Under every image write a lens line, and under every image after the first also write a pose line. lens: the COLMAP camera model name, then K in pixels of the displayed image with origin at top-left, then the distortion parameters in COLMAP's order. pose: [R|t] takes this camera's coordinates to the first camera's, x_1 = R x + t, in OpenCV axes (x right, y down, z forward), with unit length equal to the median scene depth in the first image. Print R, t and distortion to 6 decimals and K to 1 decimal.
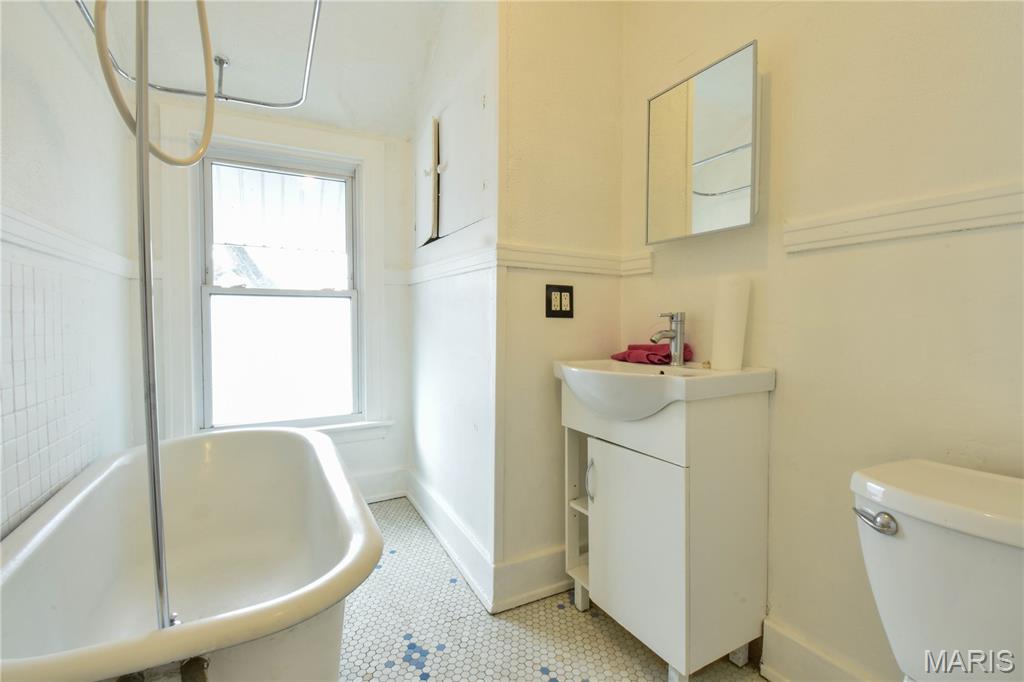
lens RADIAL K [[457.9, 0, 519.7], [0, 457.9, 333.9], [0, 0, 1]] dist [0.022443, -0.024942]
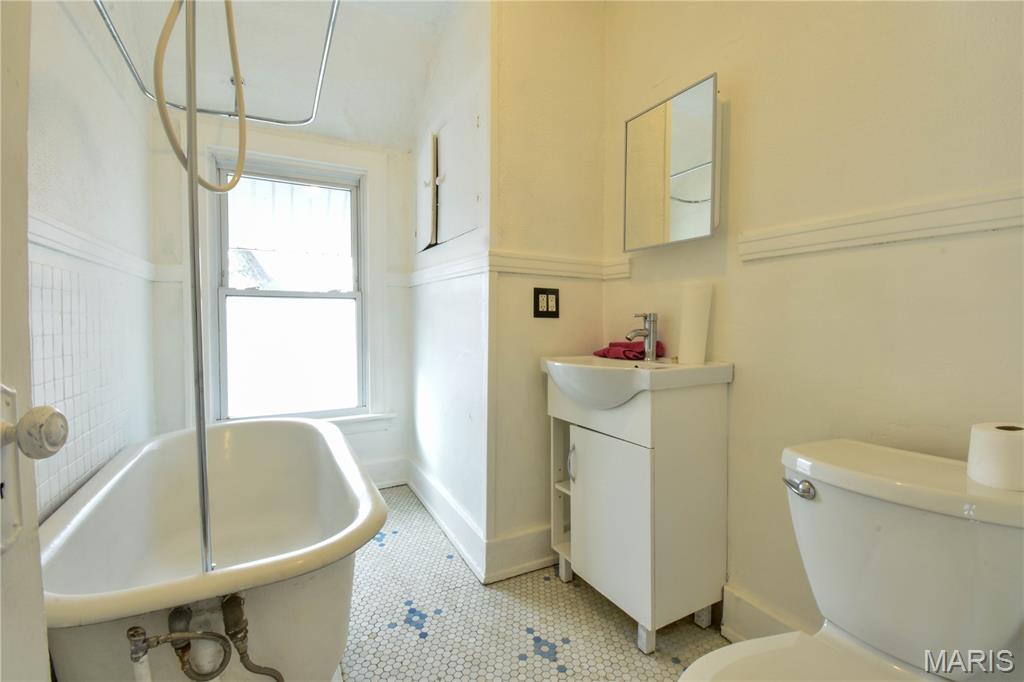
lens RADIAL K [[457.9, 0, 519.7], [0, 457.9, 333.9], [0, 0, 1]] dist [0.022443, -0.024942]
pose [[0.999997, 0.000624, -0.002511, 0.028369], [-0.000623, 1.000000, 0.000740, 0.003049], [0.002512, -0.000738, 0.999997, -0.113286]]
